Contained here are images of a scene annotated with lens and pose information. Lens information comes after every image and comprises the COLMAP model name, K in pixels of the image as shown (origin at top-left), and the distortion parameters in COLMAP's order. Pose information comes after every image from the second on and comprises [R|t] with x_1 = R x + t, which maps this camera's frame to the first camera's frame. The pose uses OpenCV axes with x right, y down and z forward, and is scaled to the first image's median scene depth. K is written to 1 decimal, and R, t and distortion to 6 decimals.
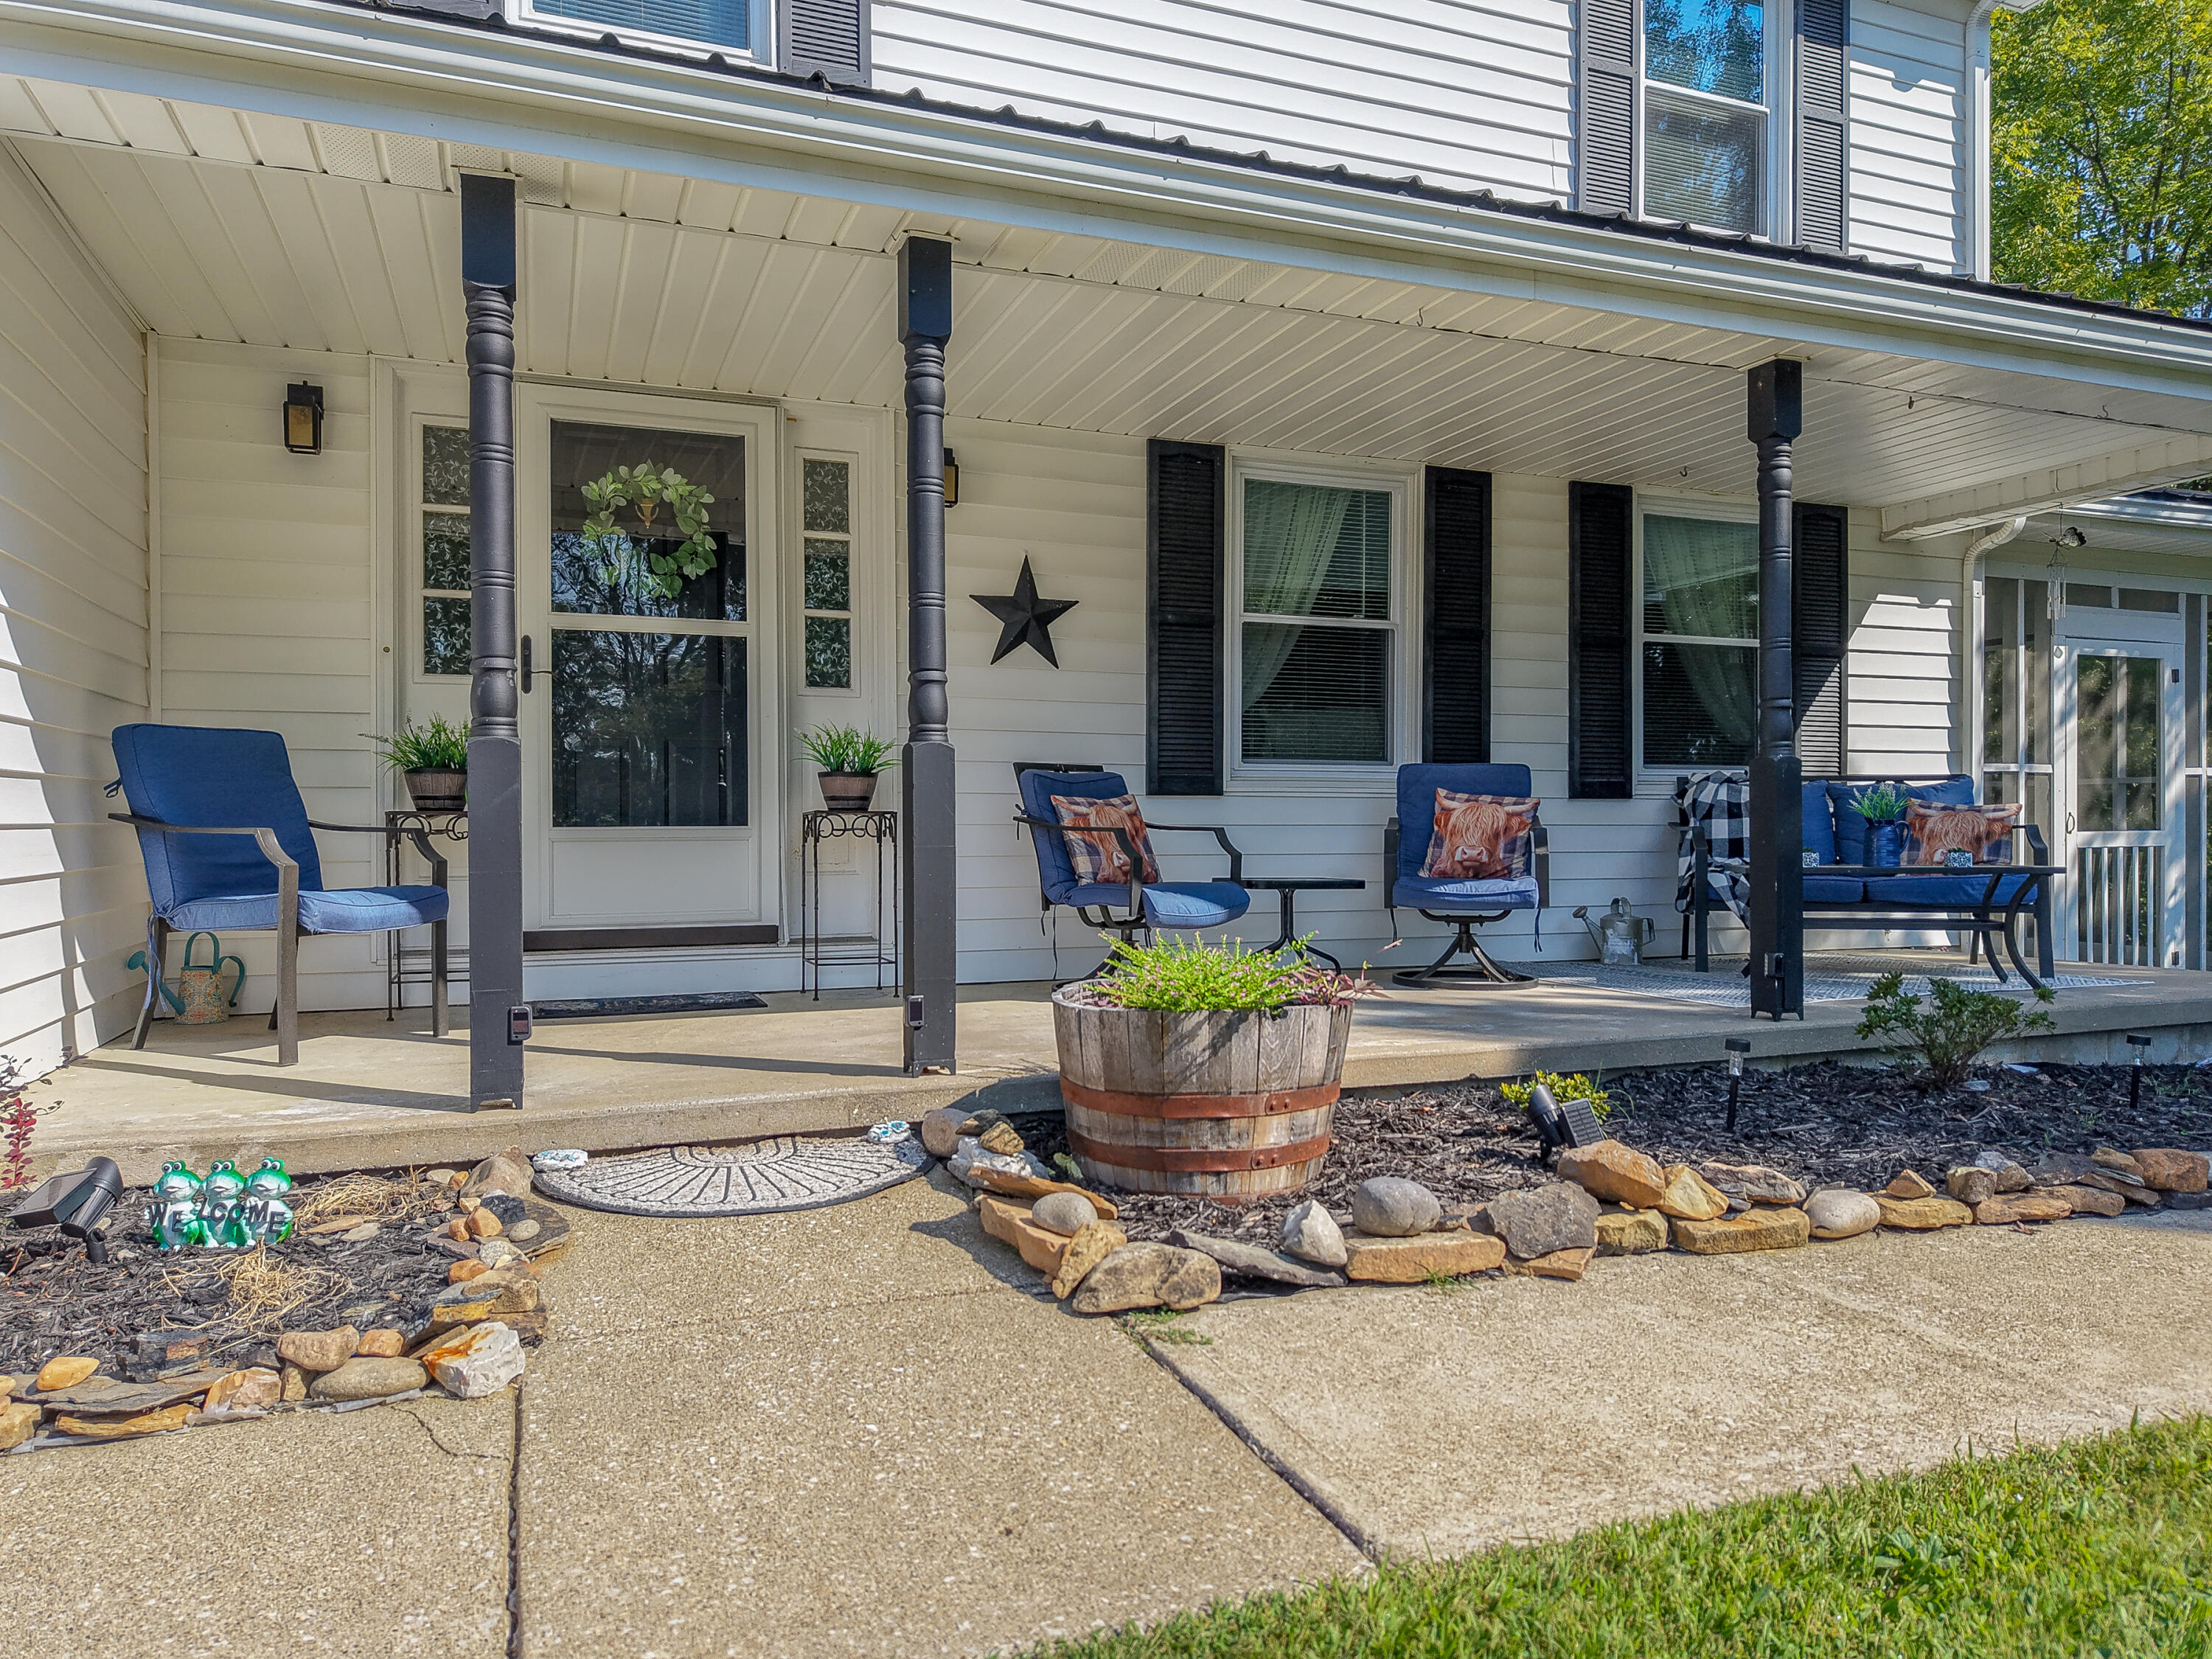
lens RADIAL K [[1499.5, 0, 1120.9], [0, 1499.5, 833.0], [0, 0, 1]] dist [0.024218, -0.022857]
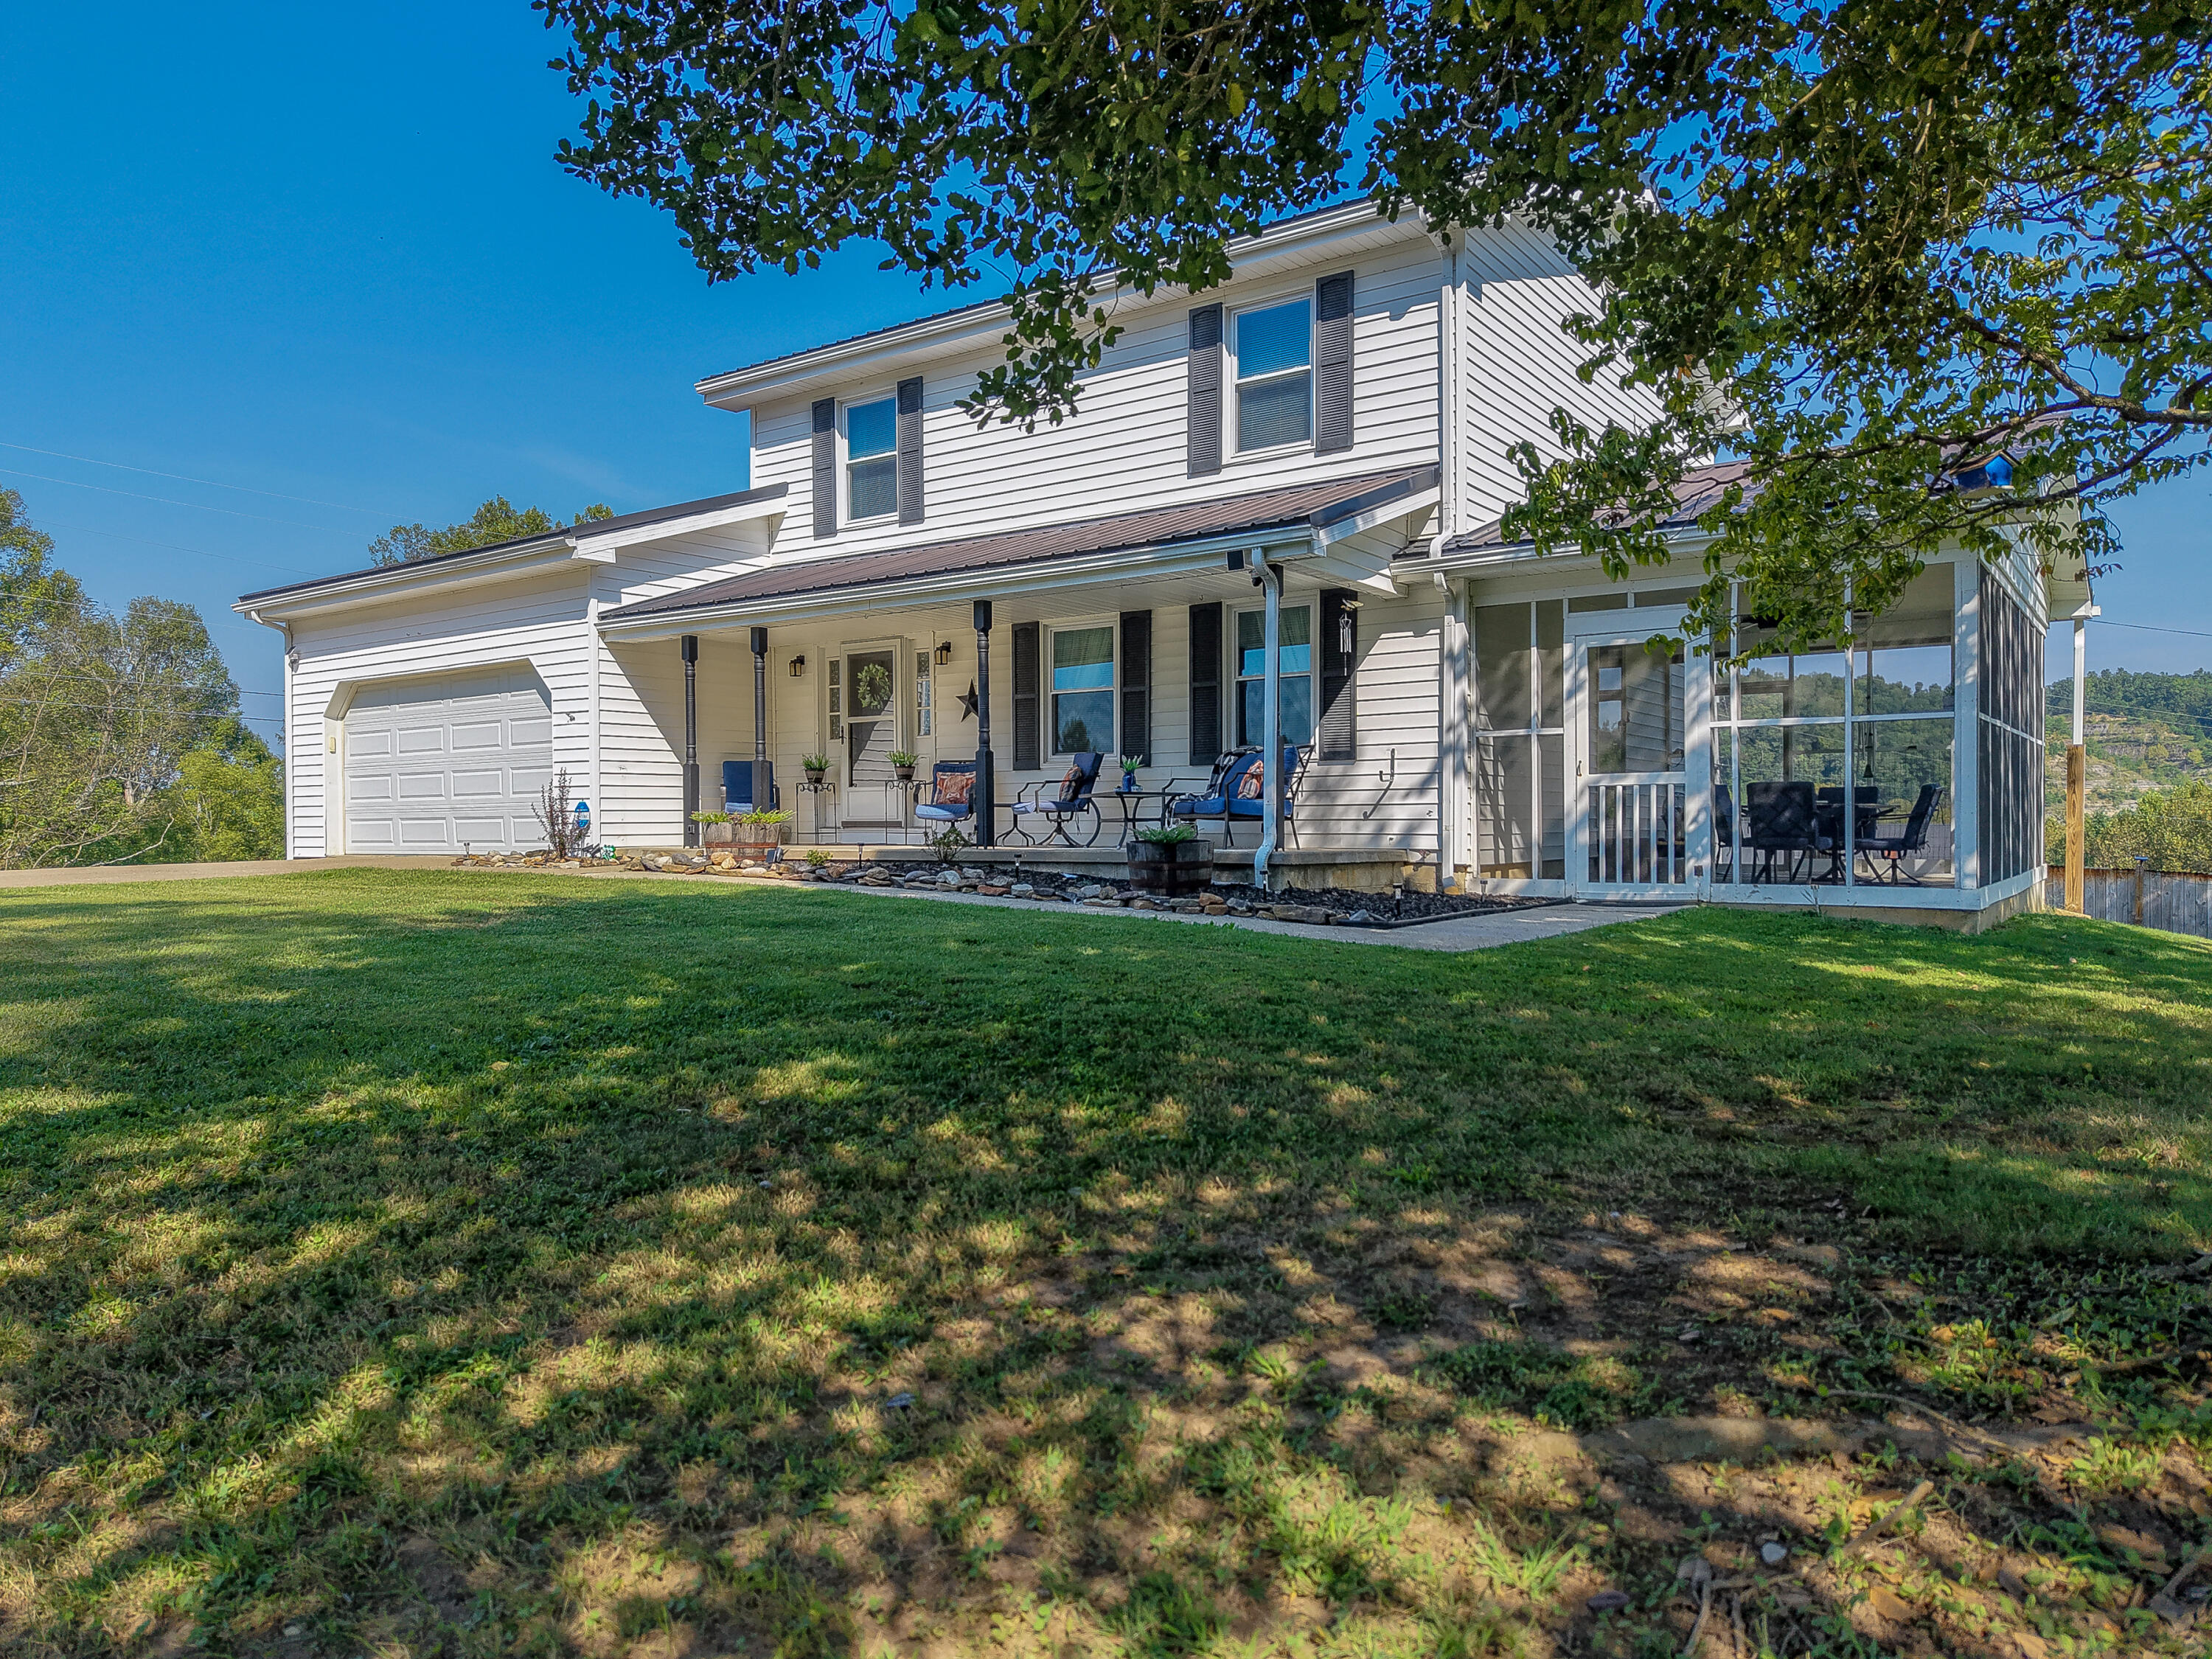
lens RADIAL K [[1499.5, 0, 1113.5], [0, 1499.5, 844.6], [0, 0, 1]] dist [0.024218, -0.022857]
pose [[0.534119, 0.011419, -0.845332, 2.118784], [0.000155, 0.999907, 0.013605, 0.060439], [0.845409, -0.007398, 0.534068, -0.152484]]
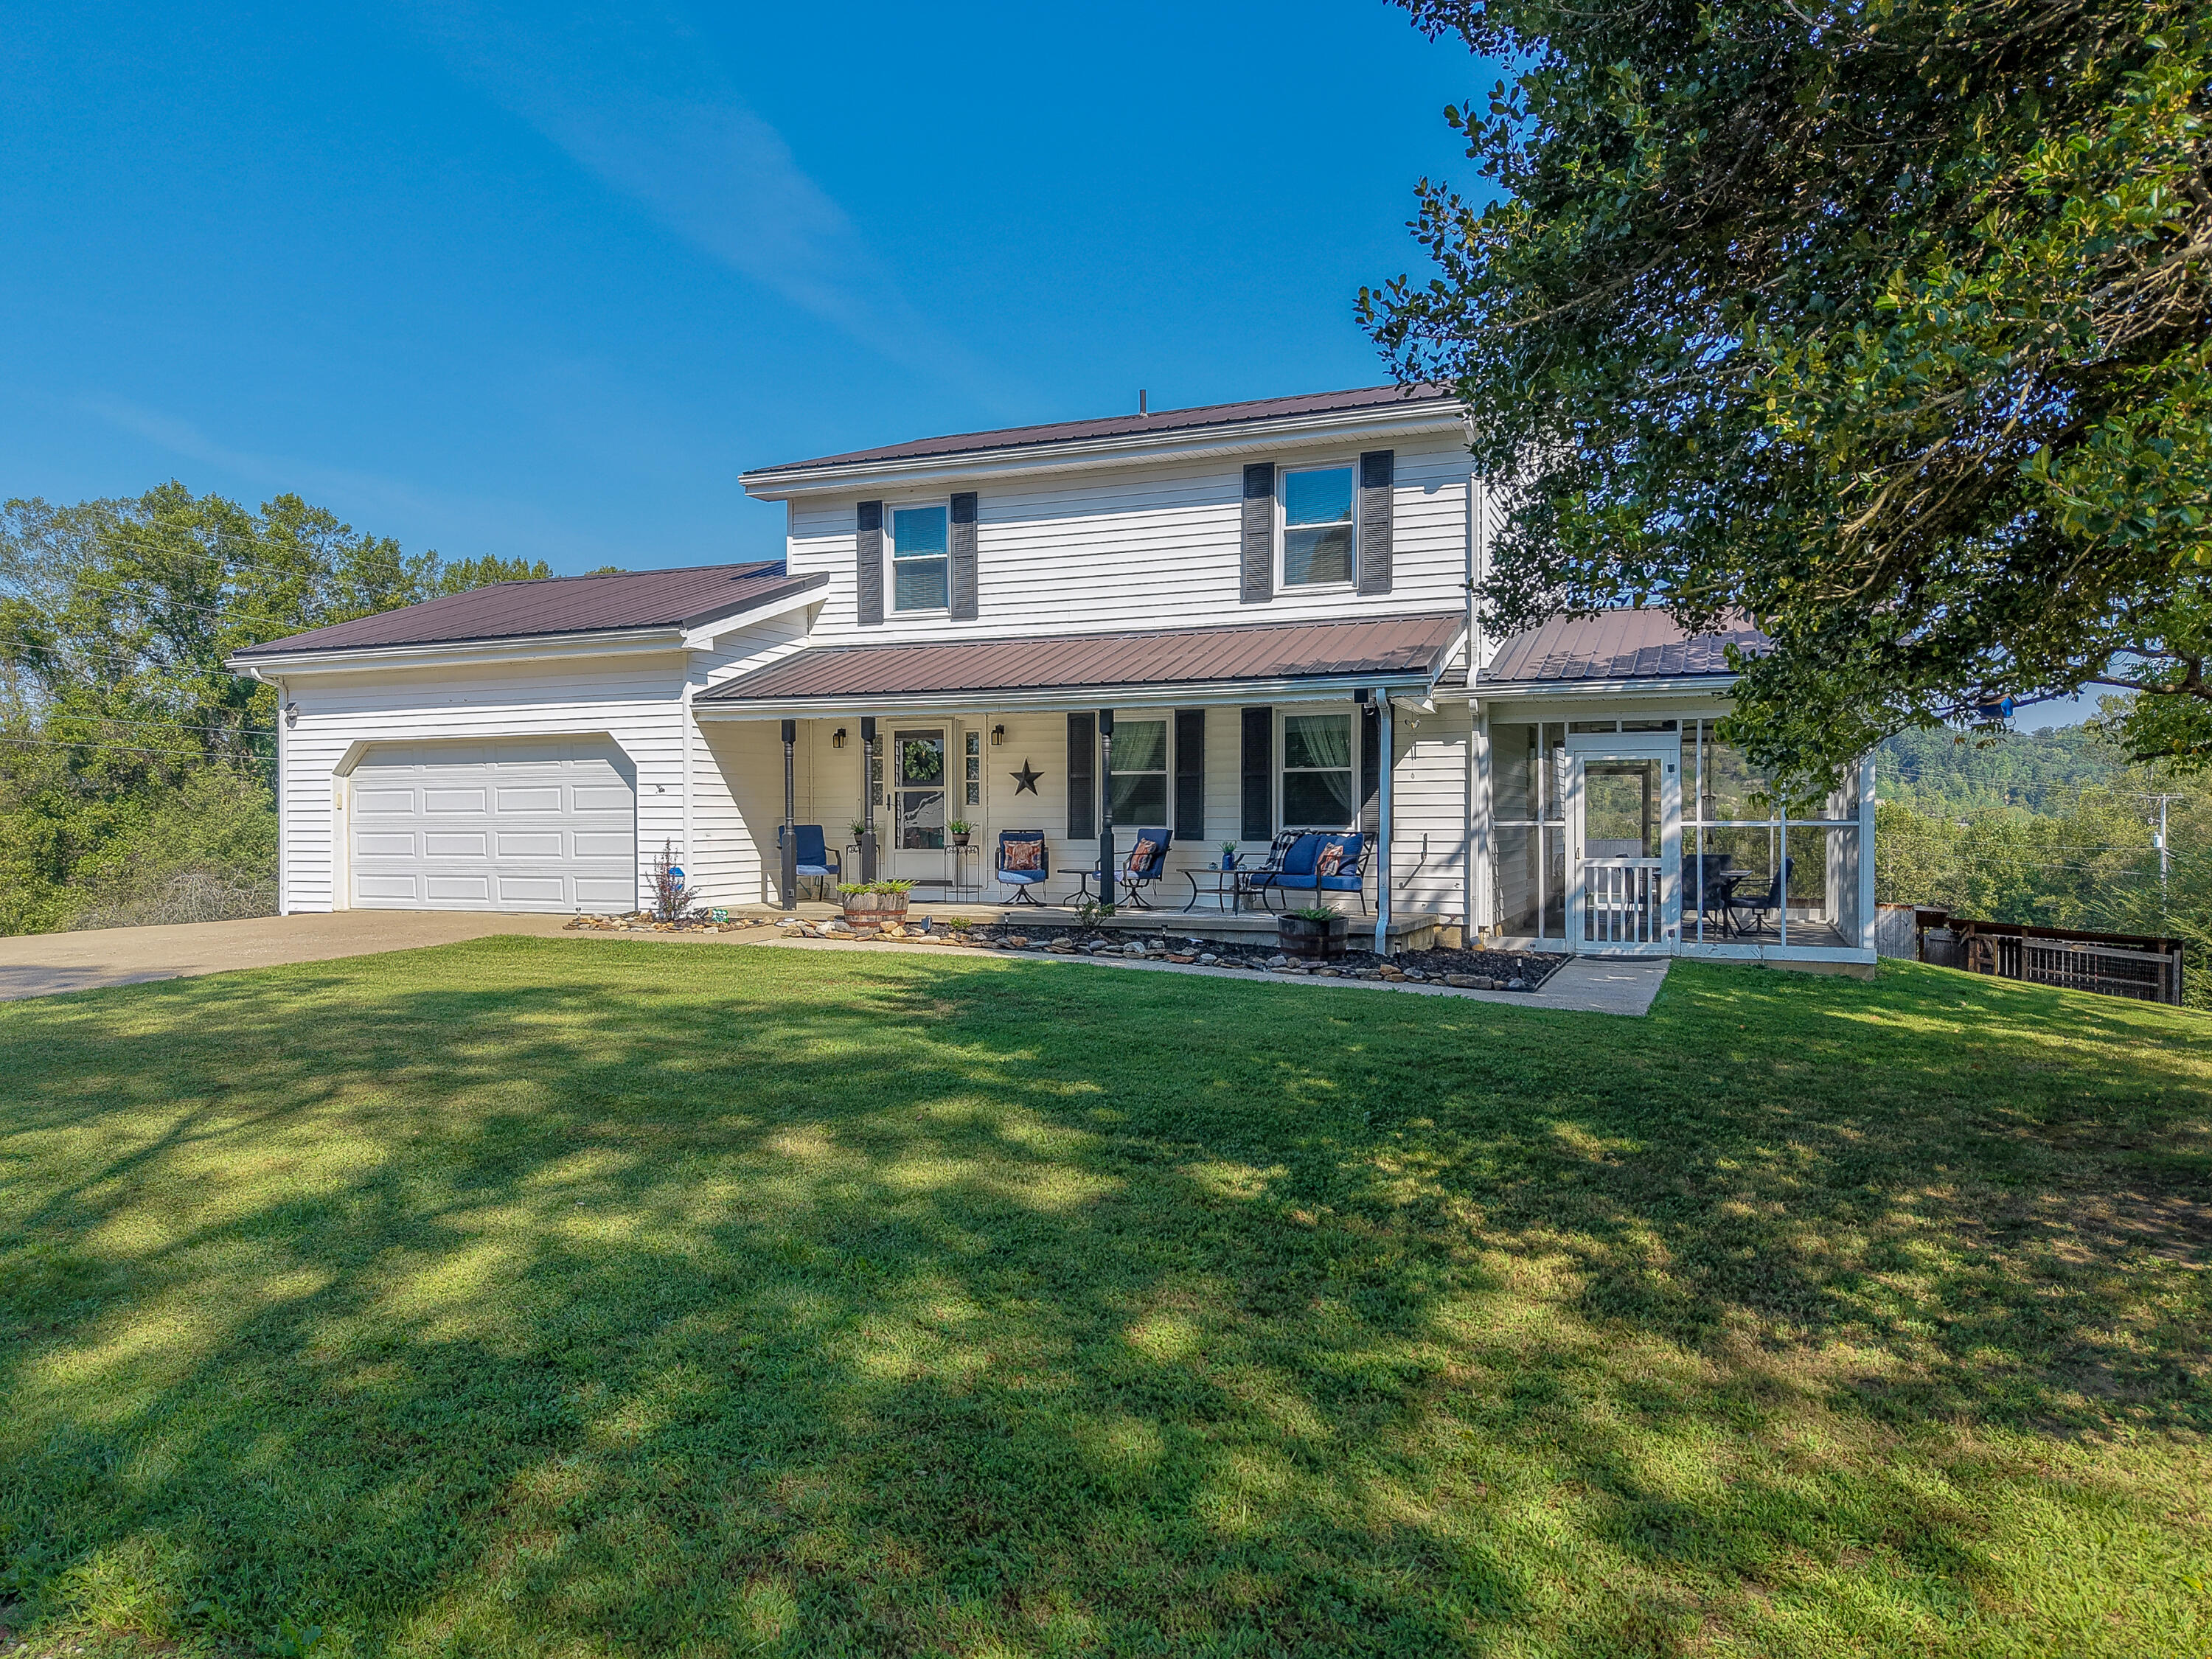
lens RADIAL K [[1499.5, 0, 1114.2], [0, 1499.5, 836.7], [0, 0, 1]] dist [0.024218, -0.022857]
pose [[0.712270, 0.007955, -0.701861, 2.018688], [-0.003450, 0.999963, 0.007833, -0.052019], [0.701898, -0.003158, 0.712271, -0.922186]]
